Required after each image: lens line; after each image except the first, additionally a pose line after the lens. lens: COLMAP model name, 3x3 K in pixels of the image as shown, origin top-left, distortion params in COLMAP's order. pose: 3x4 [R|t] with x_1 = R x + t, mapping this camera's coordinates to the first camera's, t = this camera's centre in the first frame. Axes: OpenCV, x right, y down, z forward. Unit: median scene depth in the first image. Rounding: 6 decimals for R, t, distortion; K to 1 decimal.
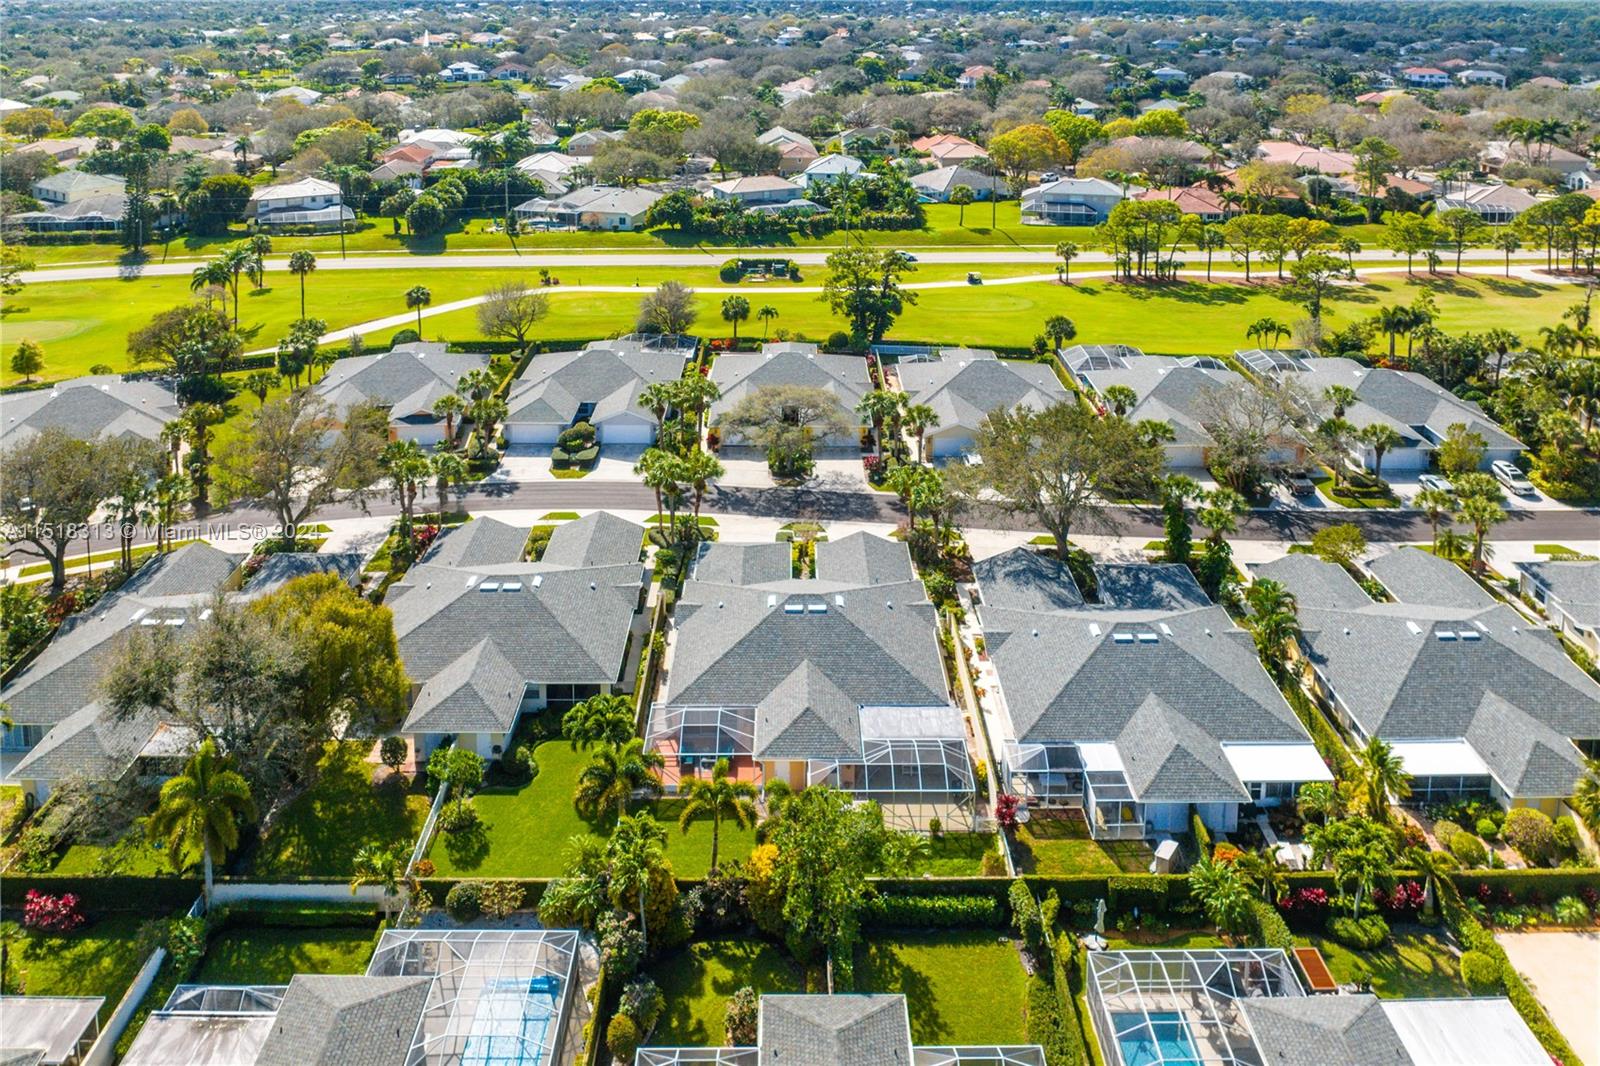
lens RADIAL K [[1198.3, 0, 806.1], [0, 1198.3, 184.7], [0, 0, 1]] dist [-0.018593, -0.001717]
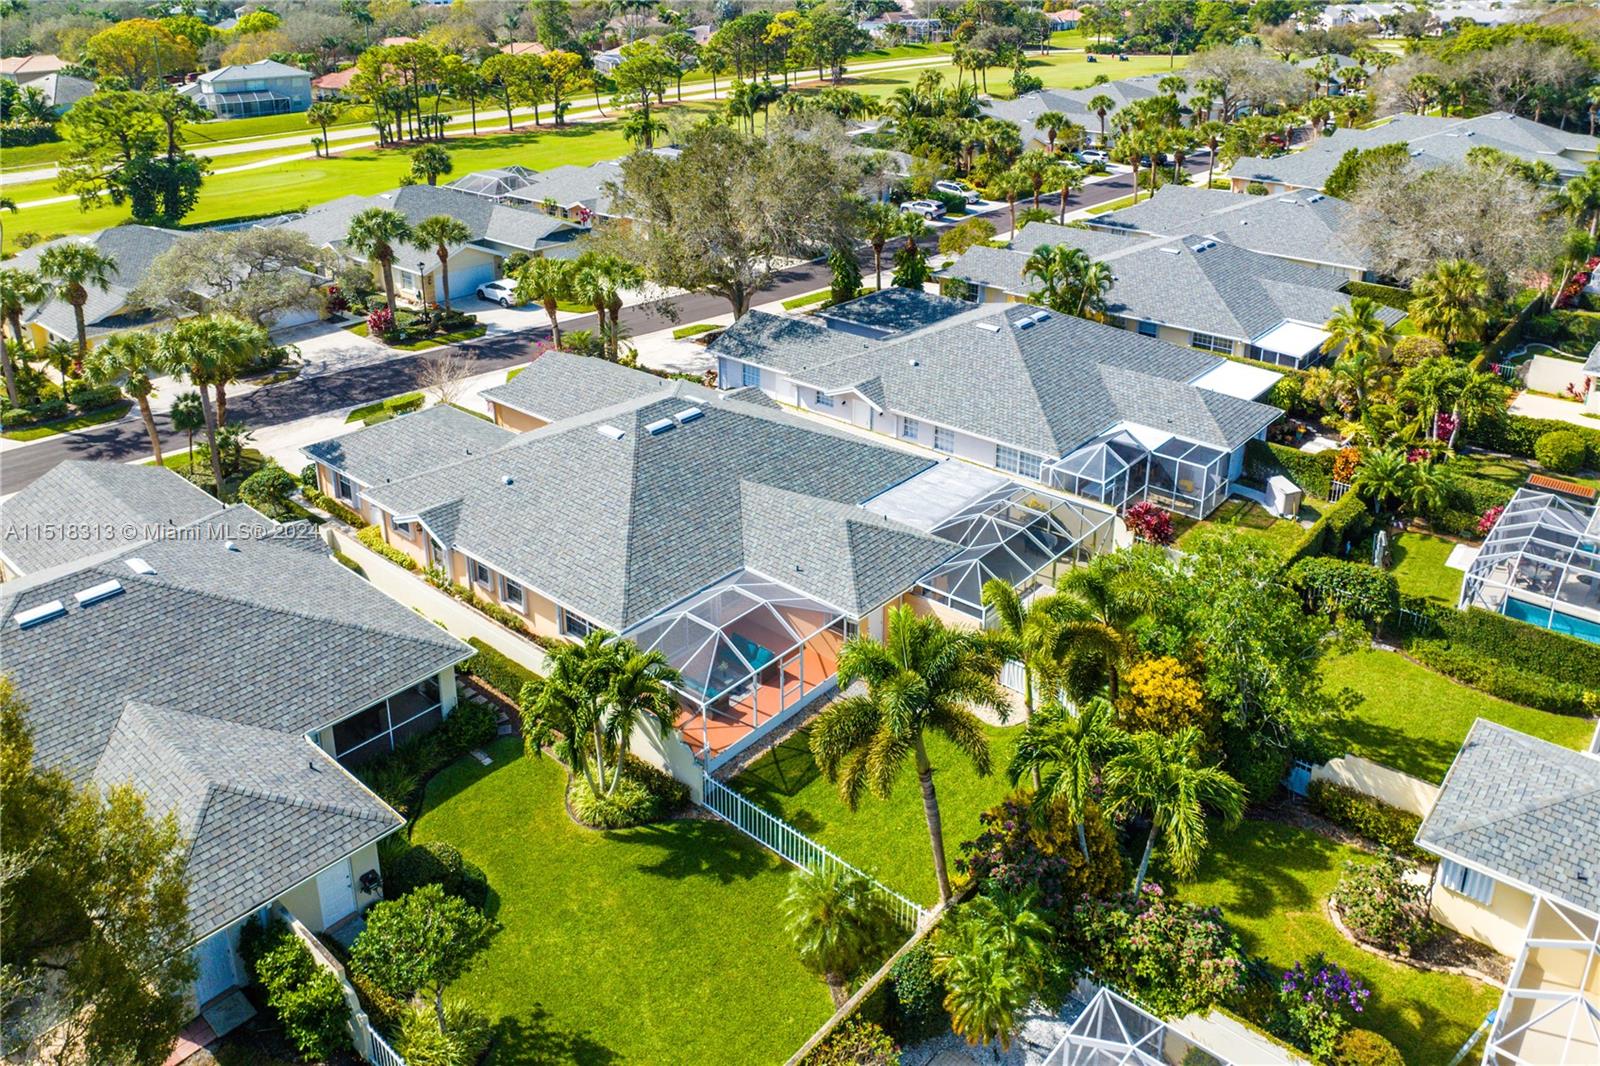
lens RADIAL K [[1166.5, 0, 794.9], [0, 1166.5, 369.8], [0, 0, 1]] dist [-0.038401, -0.001729]
pose [[0.668264, -0.255820, 0.698555, -0.302834], [0.136524, 0.965239, 0.222879, 0.180032], [-0.731290, -0.053573, 0.679960, 0.484689]]
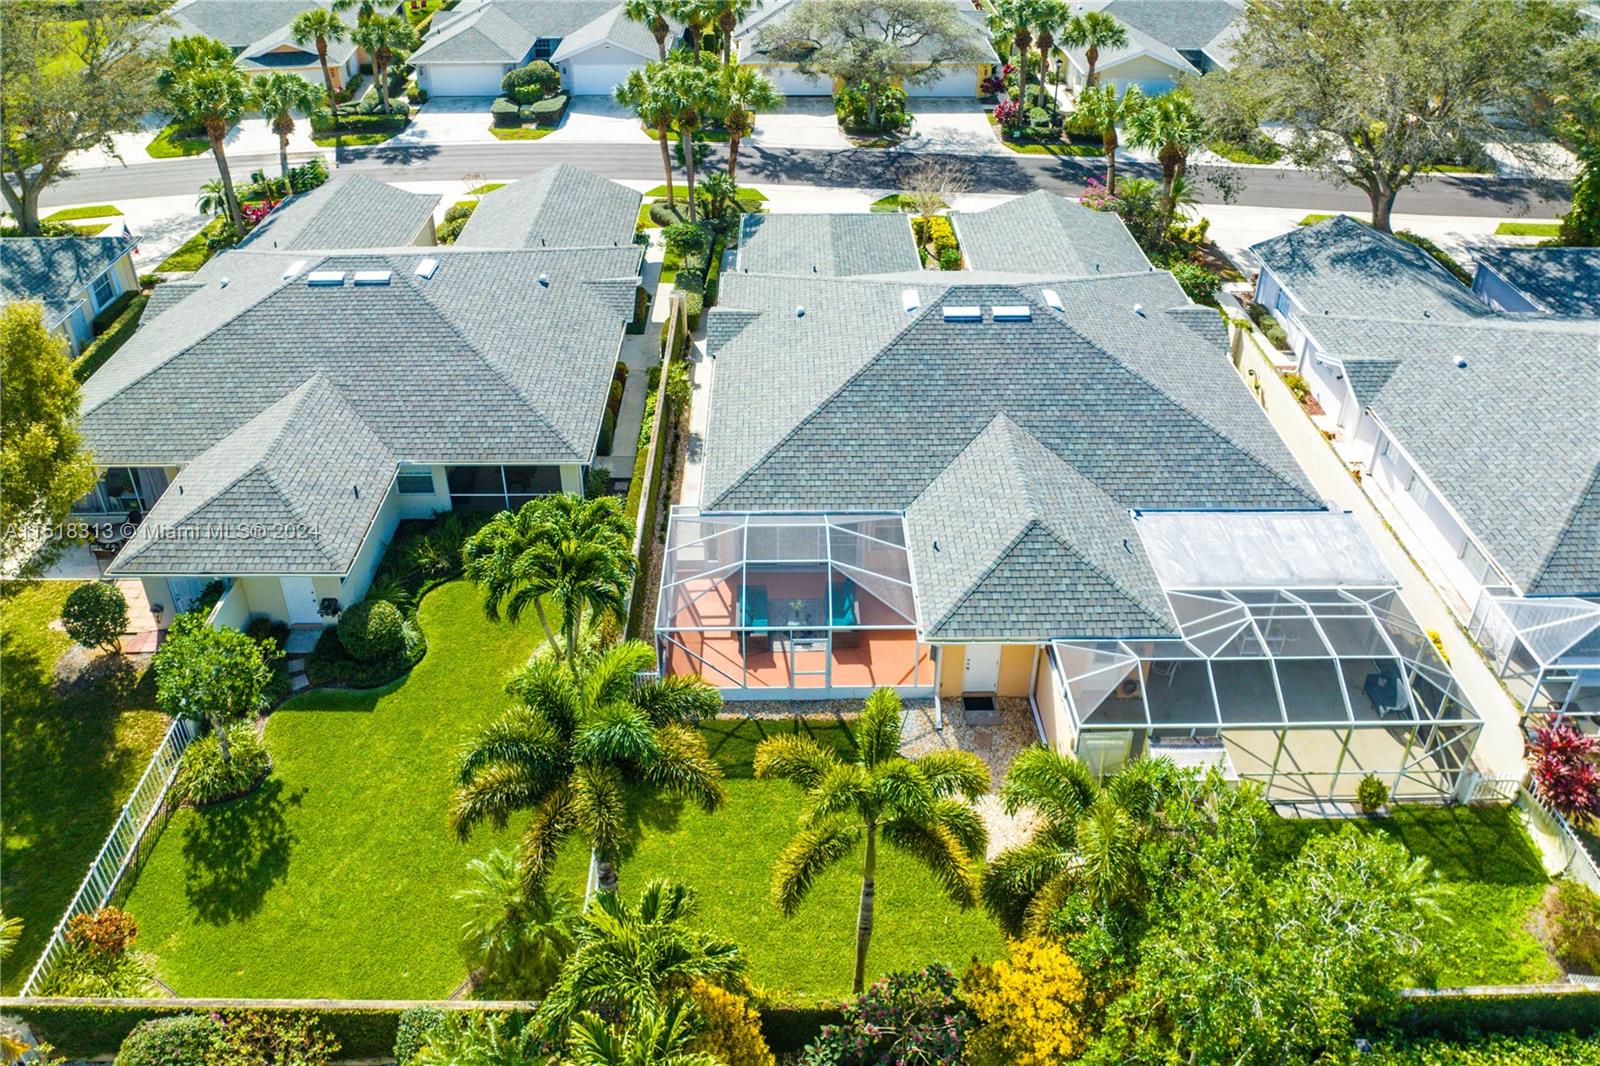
lens RADIAL K [[1166.5, 0, 794.9], [0, 1166.5, 369.8], [0, 0, 1]] dist [-0.038401, -0.001729]
pose [[0.999967, -0.003503, -0.007313, -0.062257], [0.005787, 0.940076, 0.340916, 0.186508], [0.005681, -0.340947, 0.940065, 0.477888]]
